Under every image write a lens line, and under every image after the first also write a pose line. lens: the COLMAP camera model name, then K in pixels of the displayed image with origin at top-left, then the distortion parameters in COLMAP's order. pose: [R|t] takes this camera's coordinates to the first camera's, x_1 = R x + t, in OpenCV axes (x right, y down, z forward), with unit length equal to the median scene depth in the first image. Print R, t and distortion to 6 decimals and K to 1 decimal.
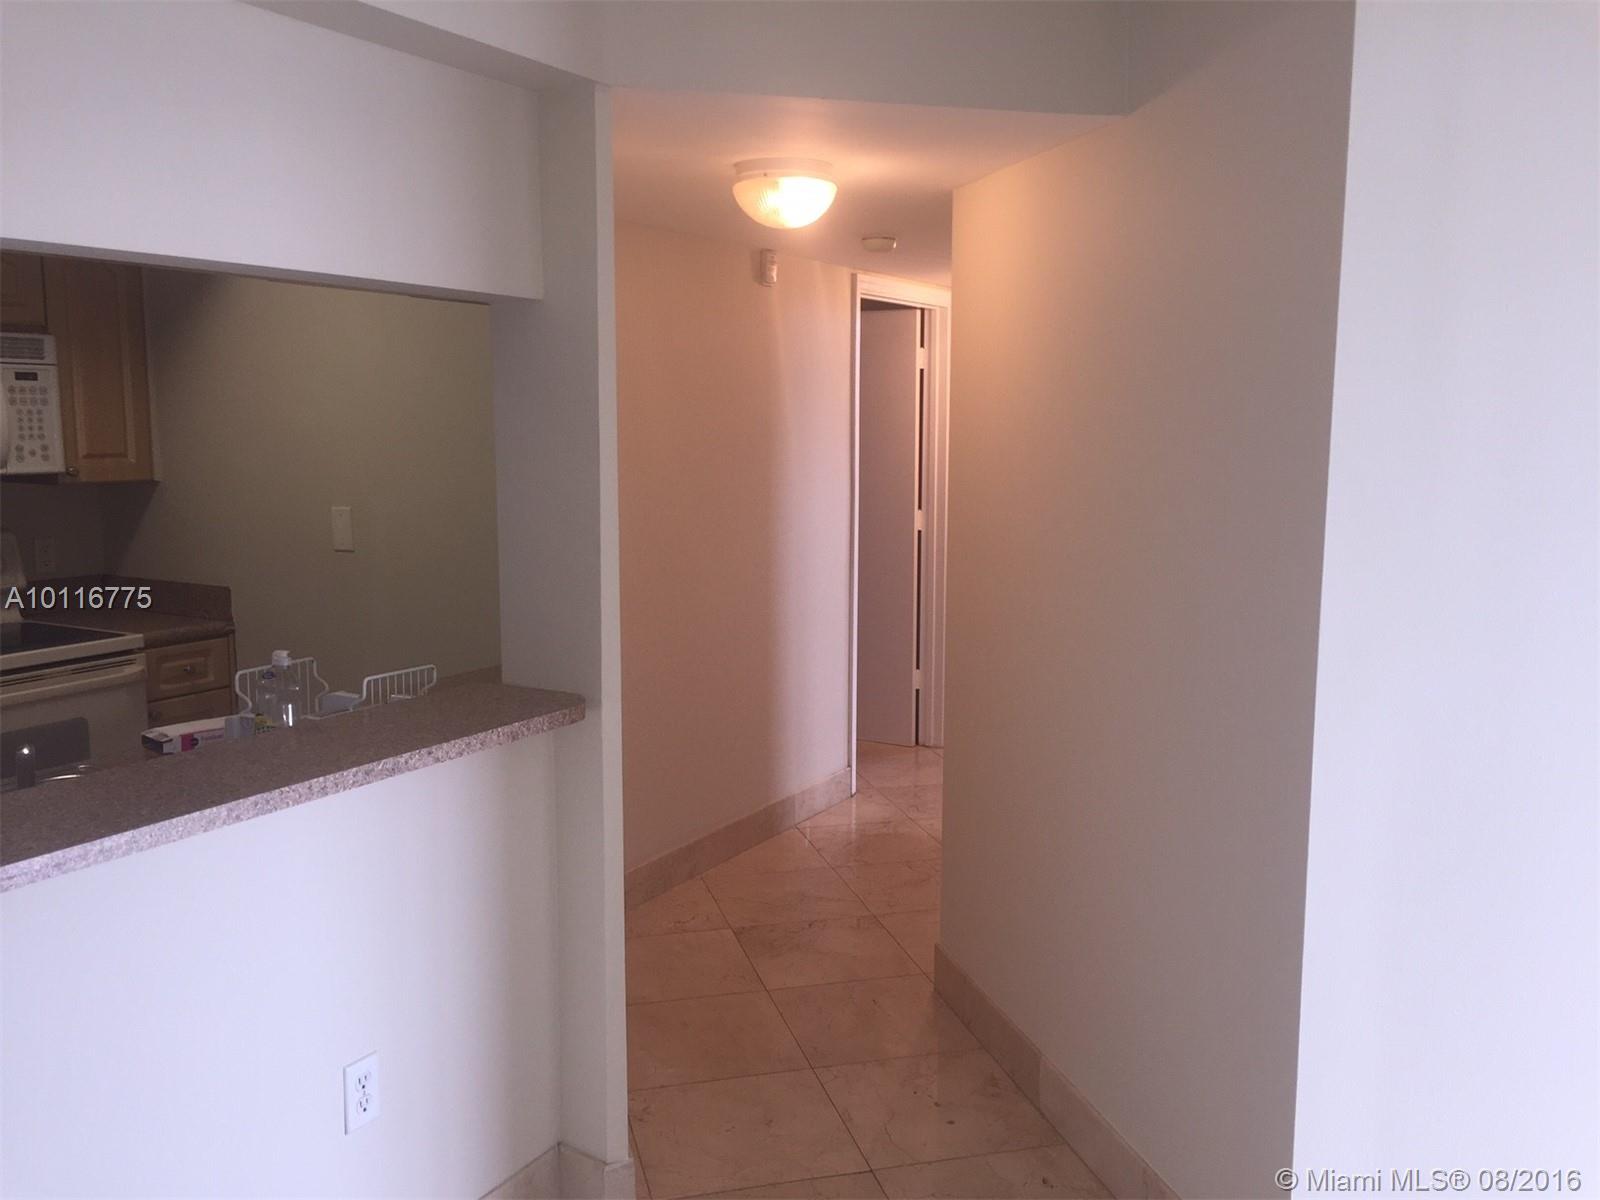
lens RADIAL K [[1369.5, 0, 801.5], [0, 1369.5, 597.5], [0, 0, 1]] dist [0.072609, -0.102211]
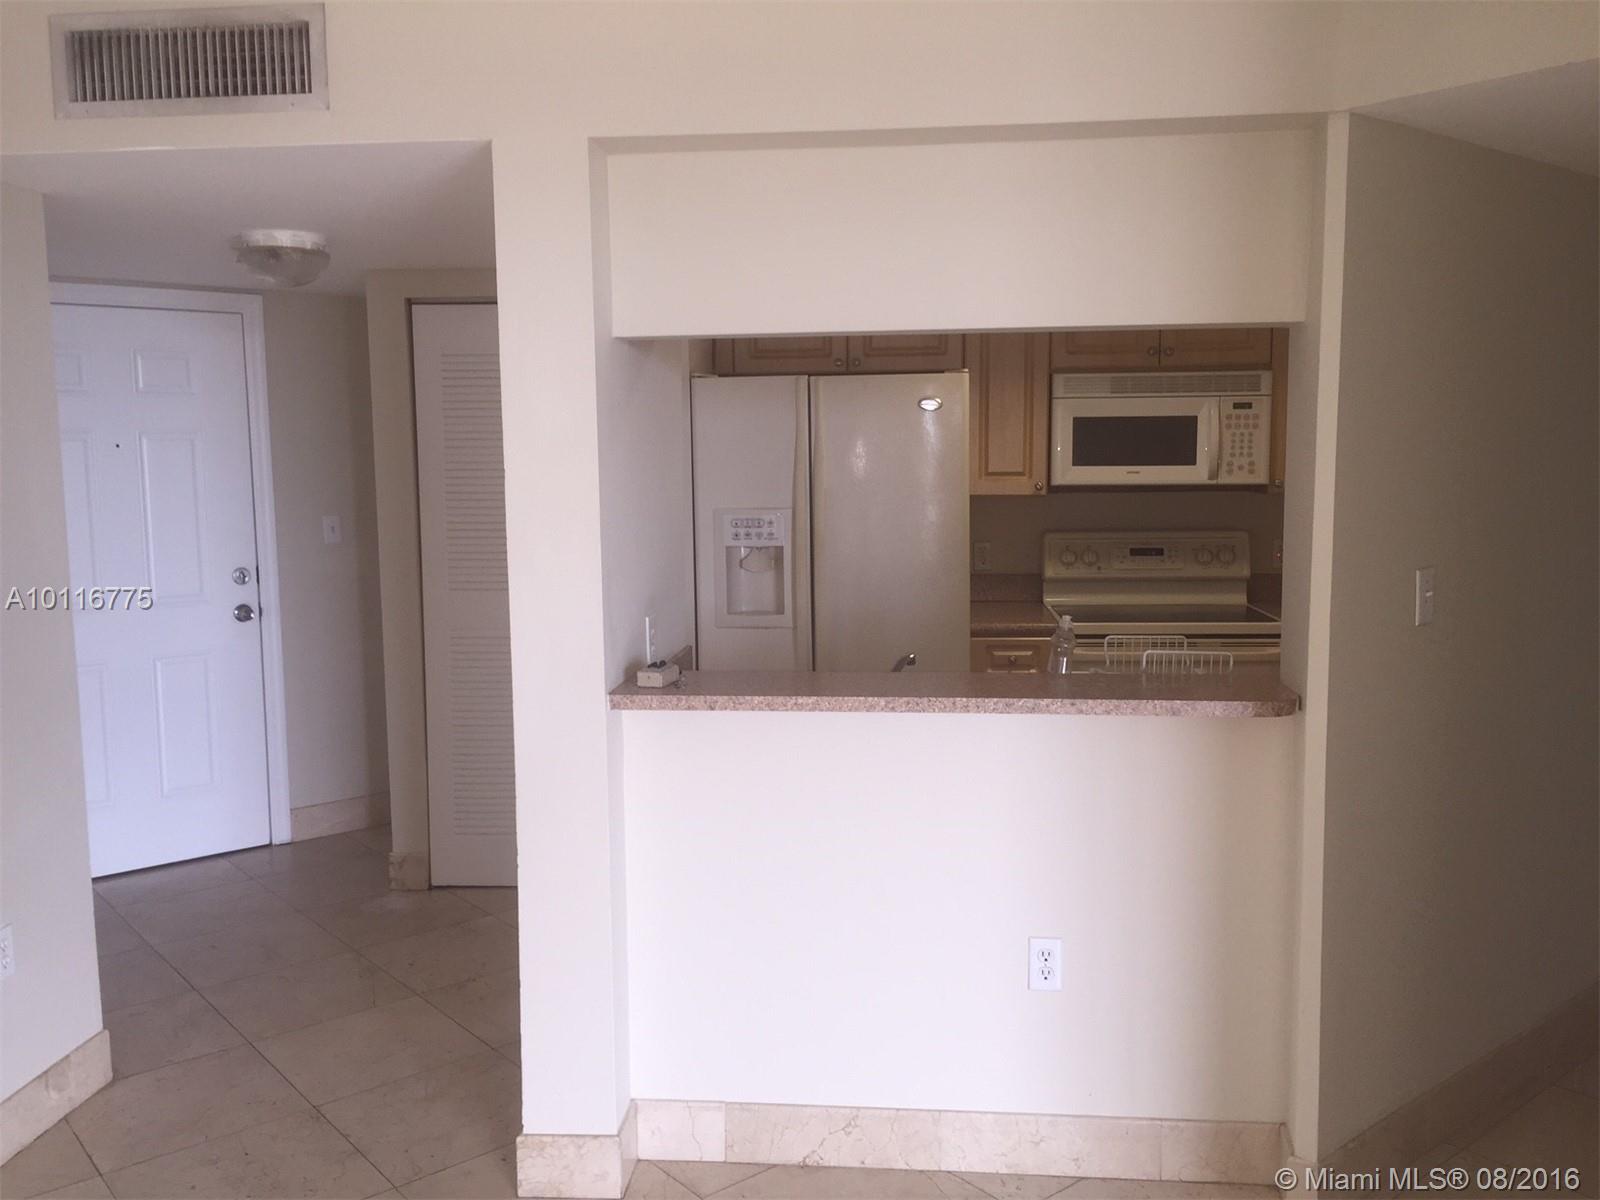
lens RADIAL K [[1369.5, 0, 803.1], [0, 1369.5, 598.8], [0, 0, 1]] dist [0.072609, -0.102211]
pose [[0.409048, 0.094609, -0.907595, 0.497542], [-0.108536, 0.992595, 0.054553, -0.015136], [0.906035, 0.076192, 0.416287, 0.170425]]
